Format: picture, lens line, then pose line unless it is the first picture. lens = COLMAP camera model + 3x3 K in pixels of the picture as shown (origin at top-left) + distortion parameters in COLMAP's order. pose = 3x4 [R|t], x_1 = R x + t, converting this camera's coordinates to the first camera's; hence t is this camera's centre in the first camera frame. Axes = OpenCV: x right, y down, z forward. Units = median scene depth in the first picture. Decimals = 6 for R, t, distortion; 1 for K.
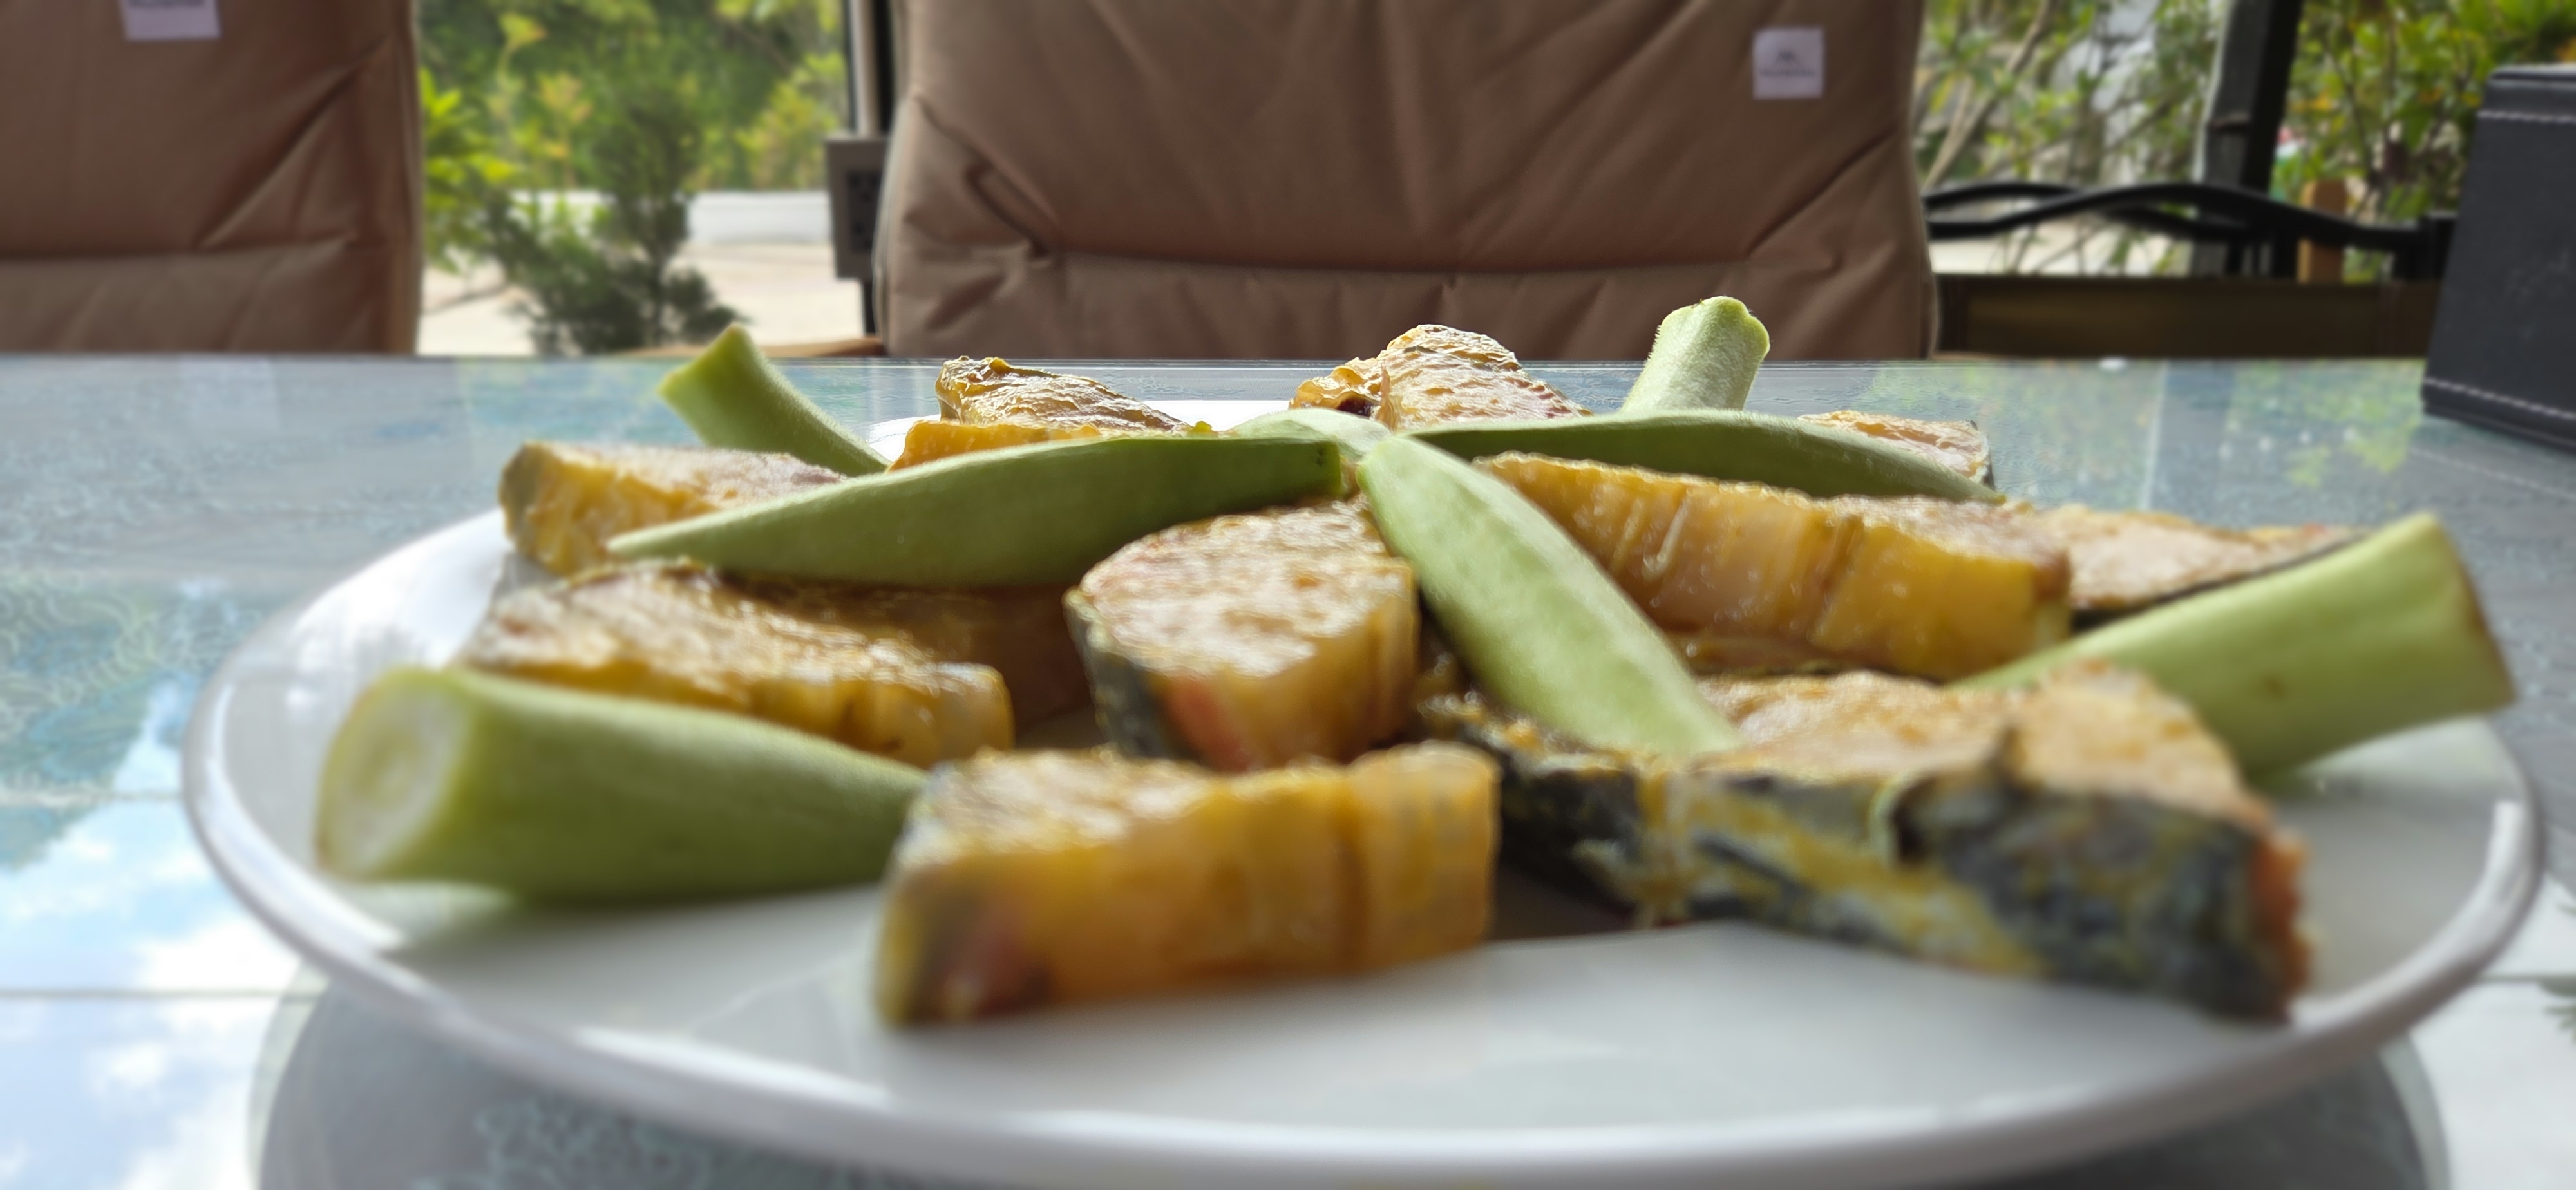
lens RADIAL K [[1989.9, 0, 1395.6], [0, 1989.9, 600.7], [0, 0, 1]] dist [0.109885, -0.146286]
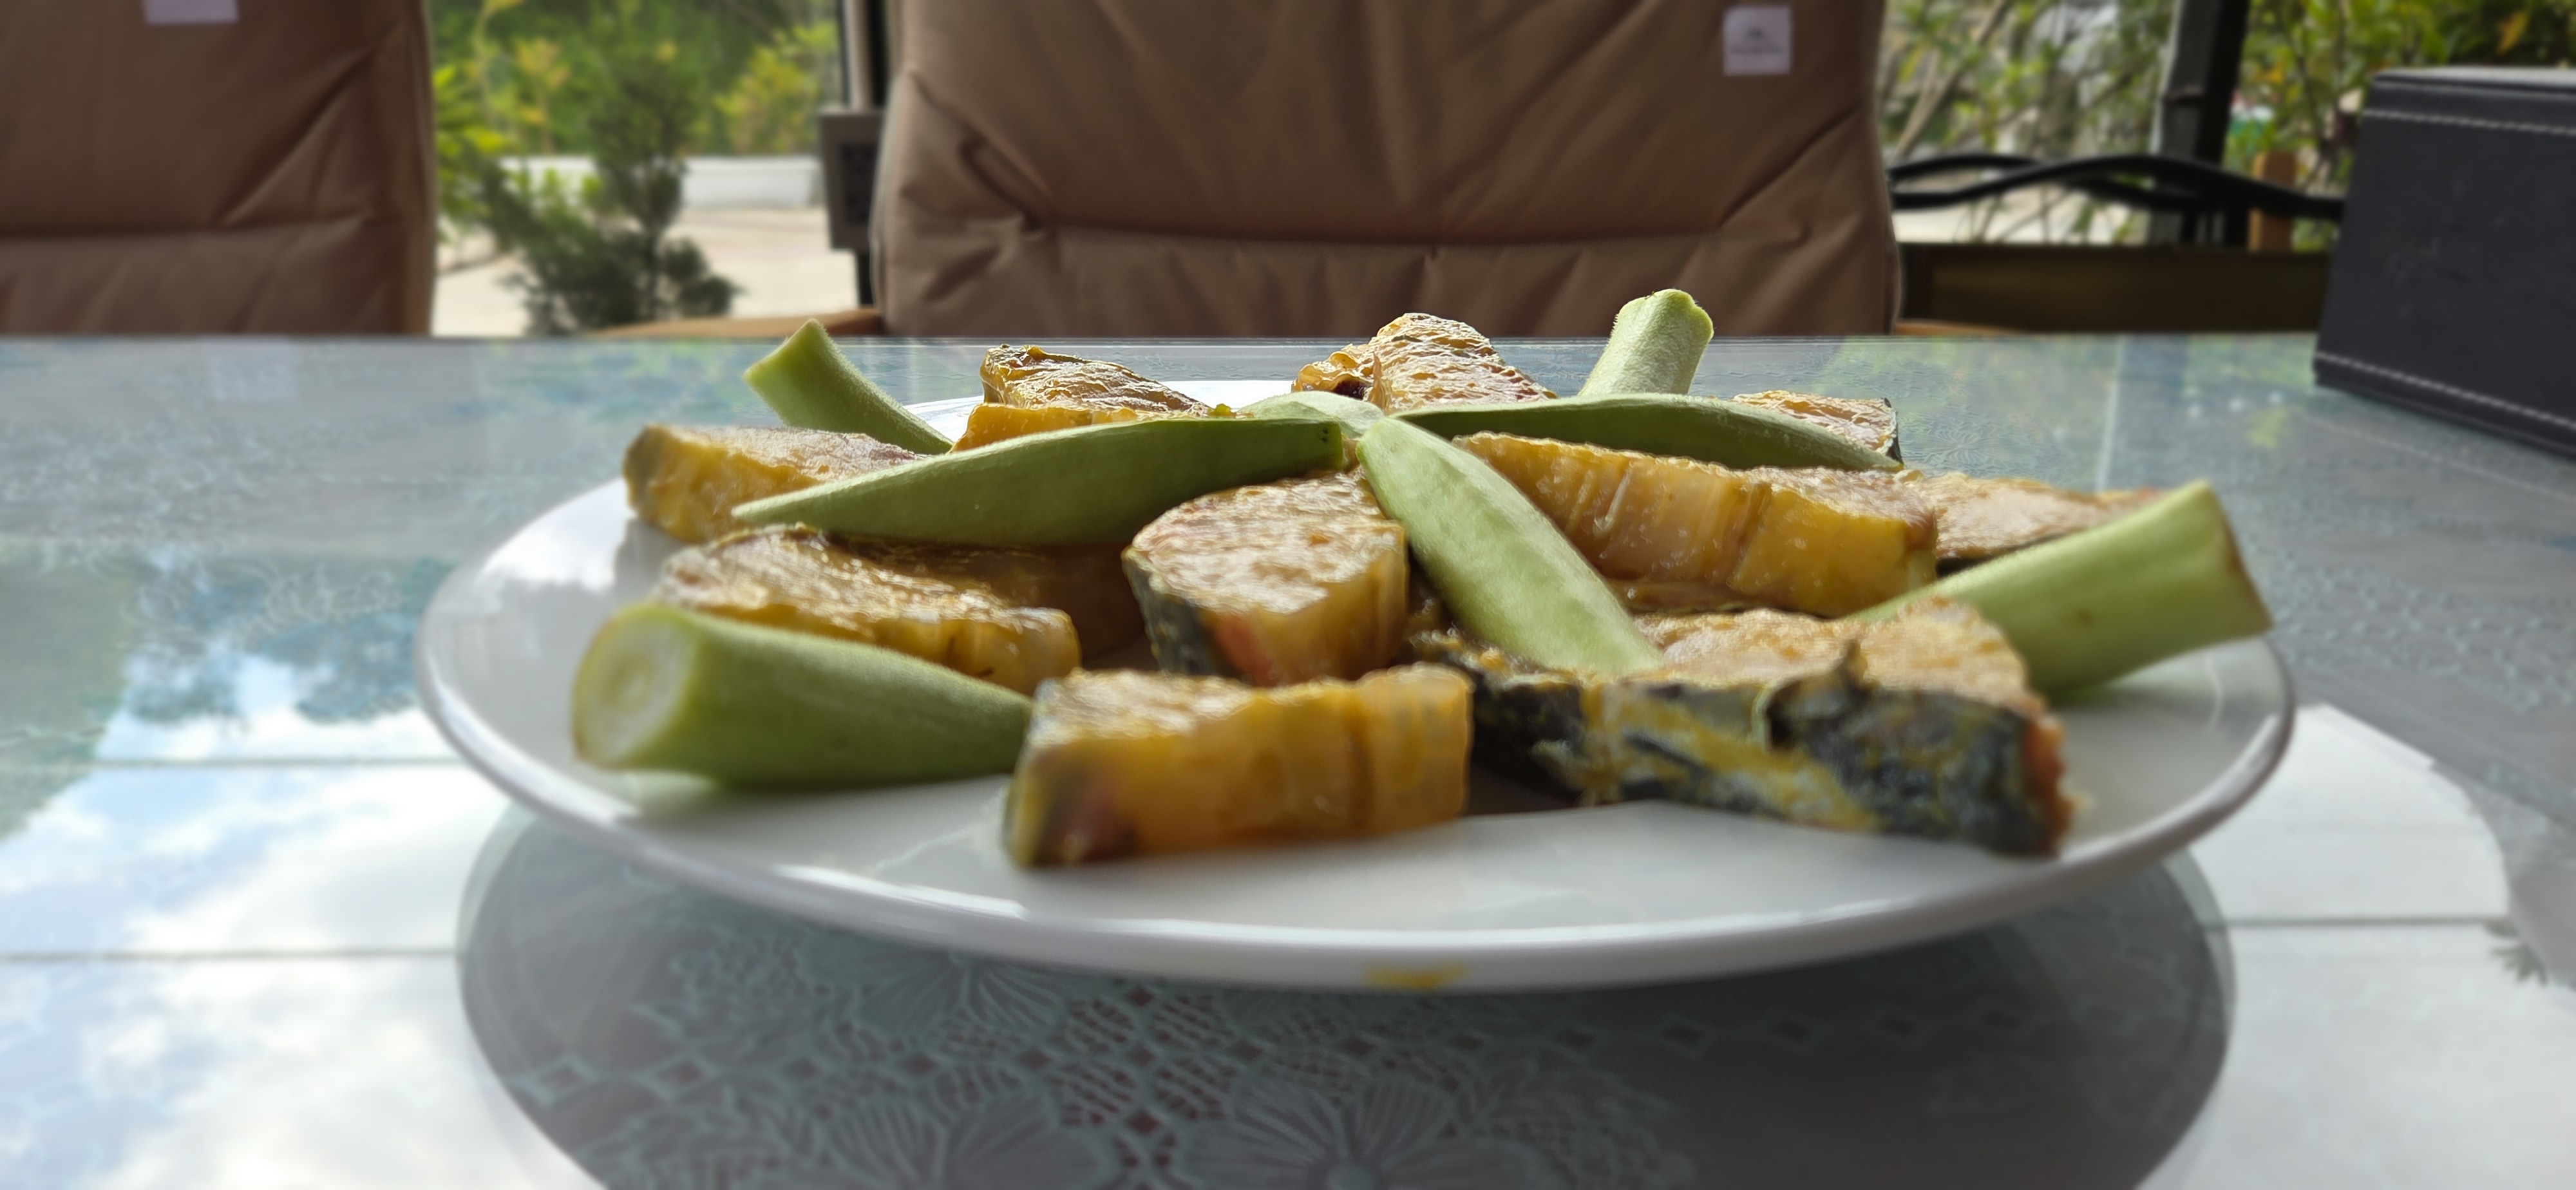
lens RADIAL K [[1989.9, 0, 1395.6], [0, 1989.9, 600.7], [0, 0, 1]] dist [0.109885, -0.146286]
pose [[0.999951, -0.005498, 0.008226, -0.005174], [0.005347, 0.999819, 0.018266, 0.004502], [-0.008325, -0.018221, 0.999799, -0.172793]]
